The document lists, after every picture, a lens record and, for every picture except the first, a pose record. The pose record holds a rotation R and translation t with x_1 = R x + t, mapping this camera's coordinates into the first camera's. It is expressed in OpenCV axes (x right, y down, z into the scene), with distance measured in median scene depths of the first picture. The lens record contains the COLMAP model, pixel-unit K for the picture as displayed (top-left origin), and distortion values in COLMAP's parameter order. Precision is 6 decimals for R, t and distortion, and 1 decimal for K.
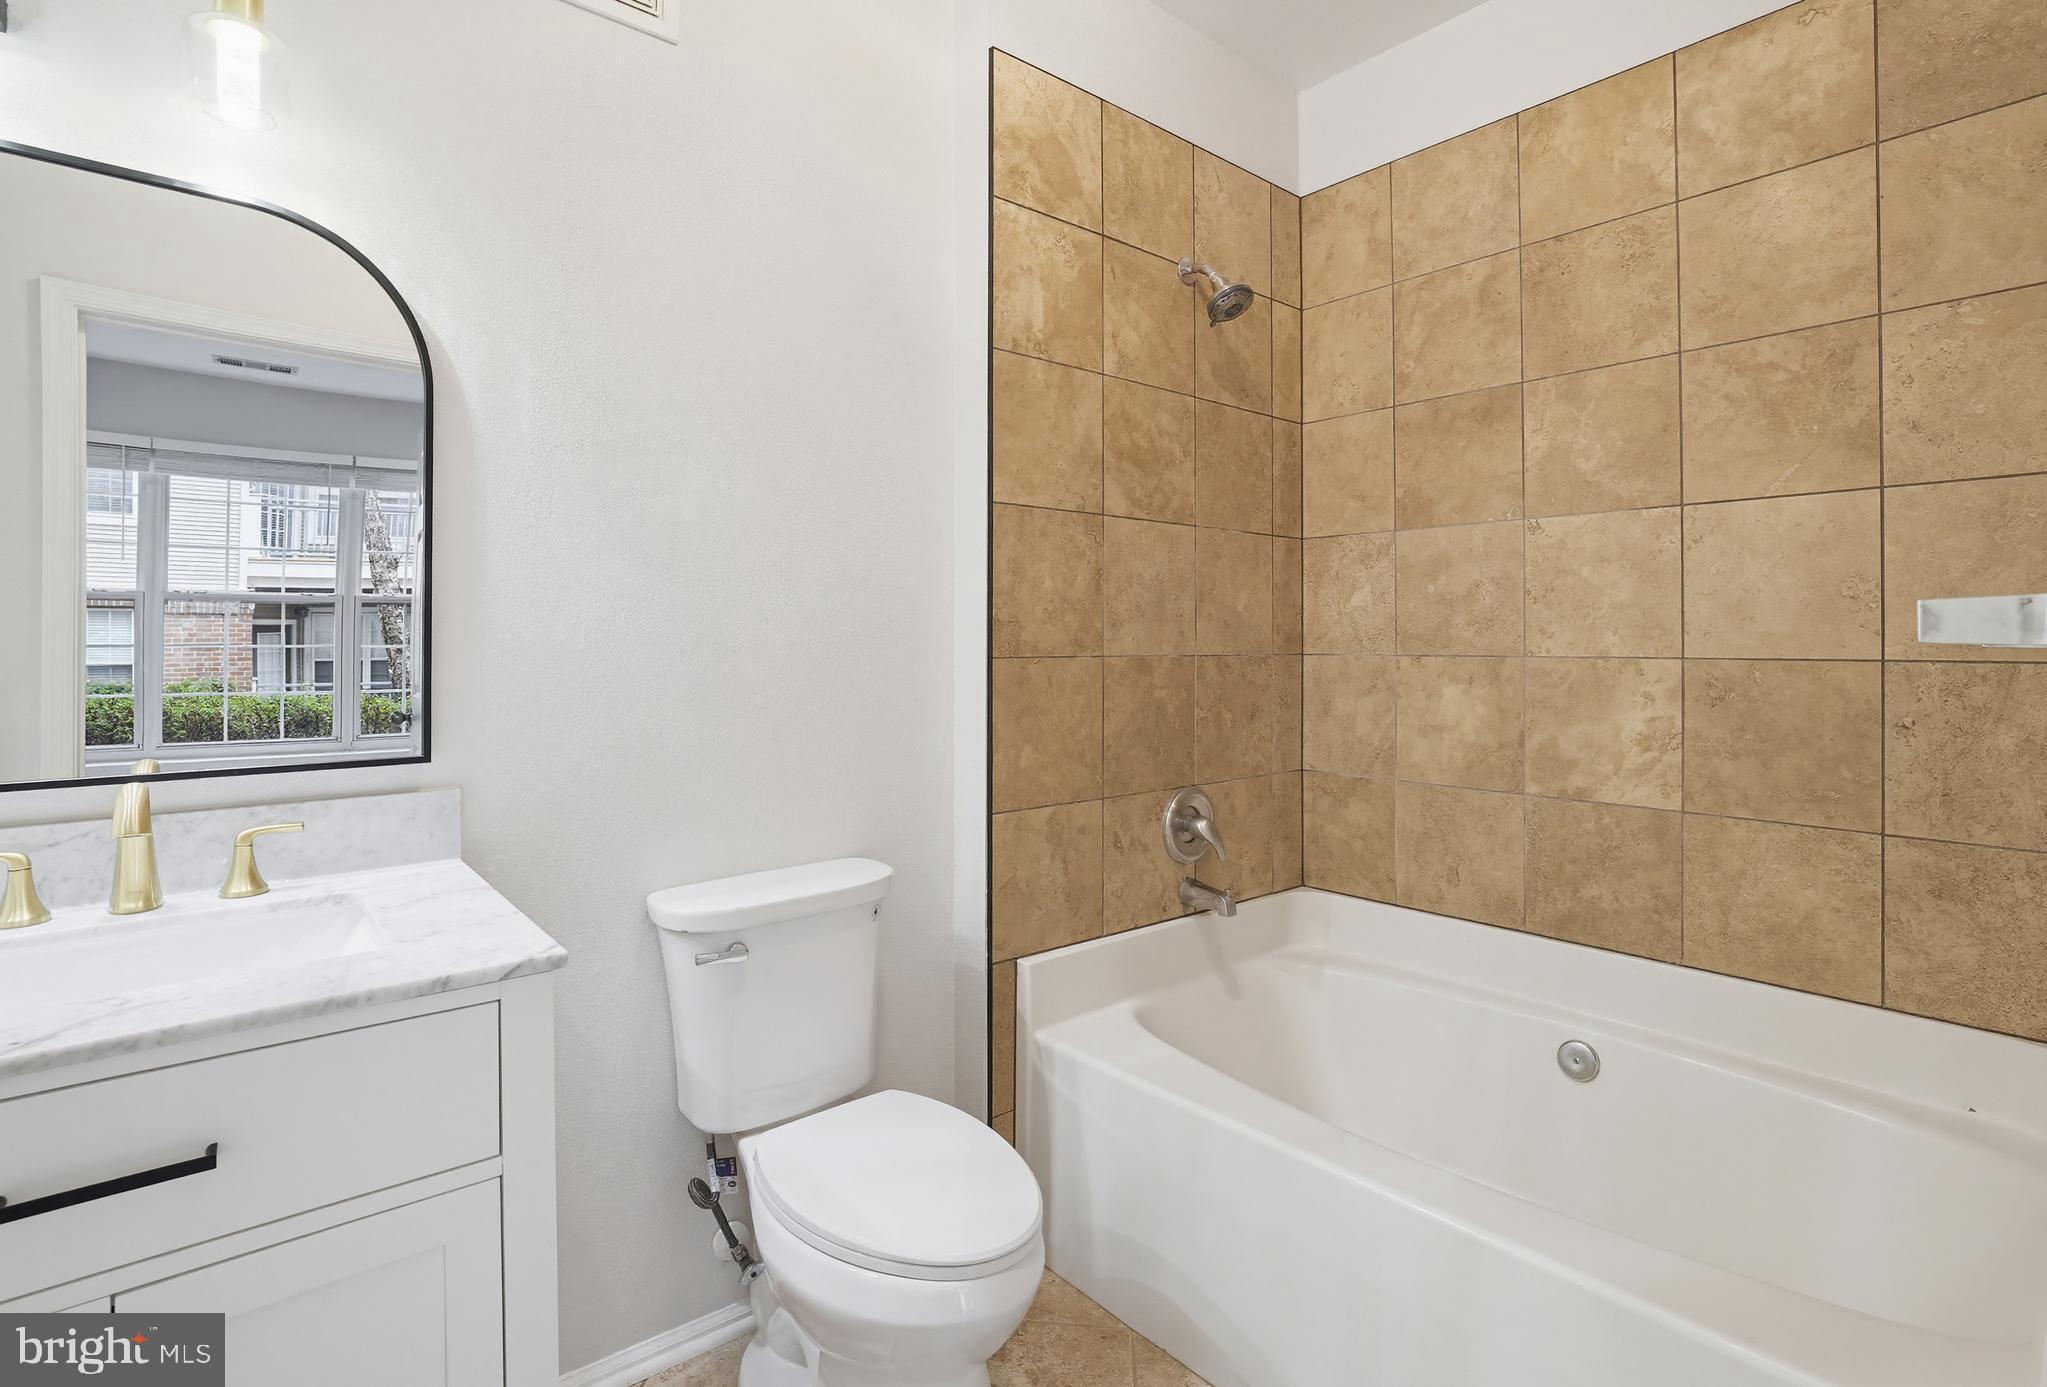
lens RADIAL K [[968.8, 0, 1005.1], [0, 968.8, 638.3], [0, 0, 1]] dist [-0.041581, 0.007941]
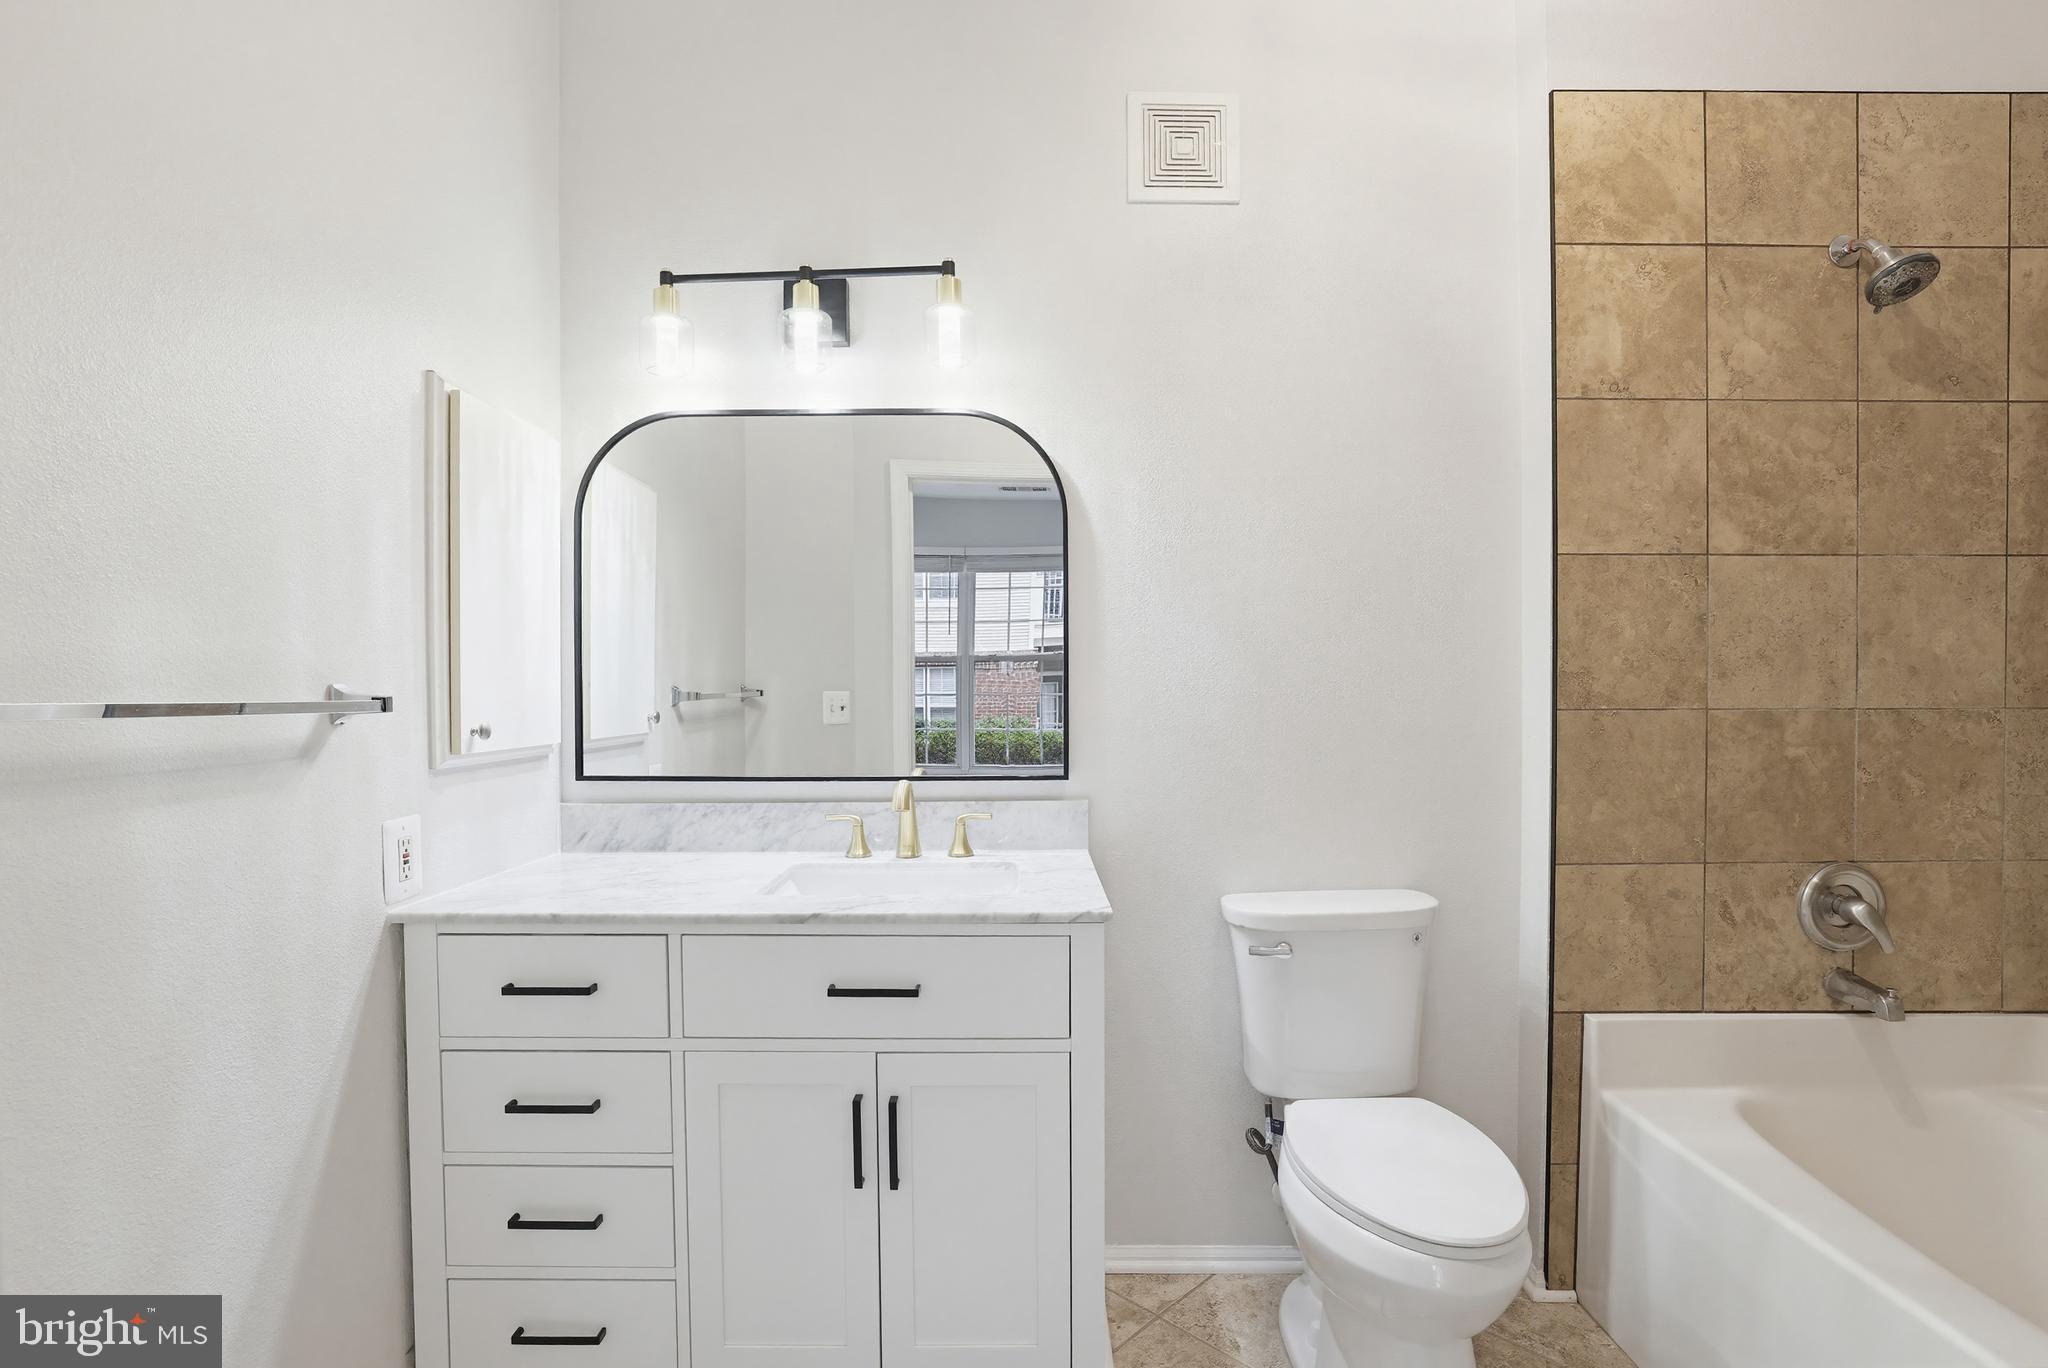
lens RADIAL K [[952.3, 0, 1037.2], [0, 952.3, 707.5], [0, 0, 1]] dist [-0.022118, 0.001866]
pose [[0.781505, 0.012283, -0.623778, 0.176861], [0.007060, 0.999568, 0.028527, -0.013932], [0.623859, -0.026698, 0.781081, -0.100961]]
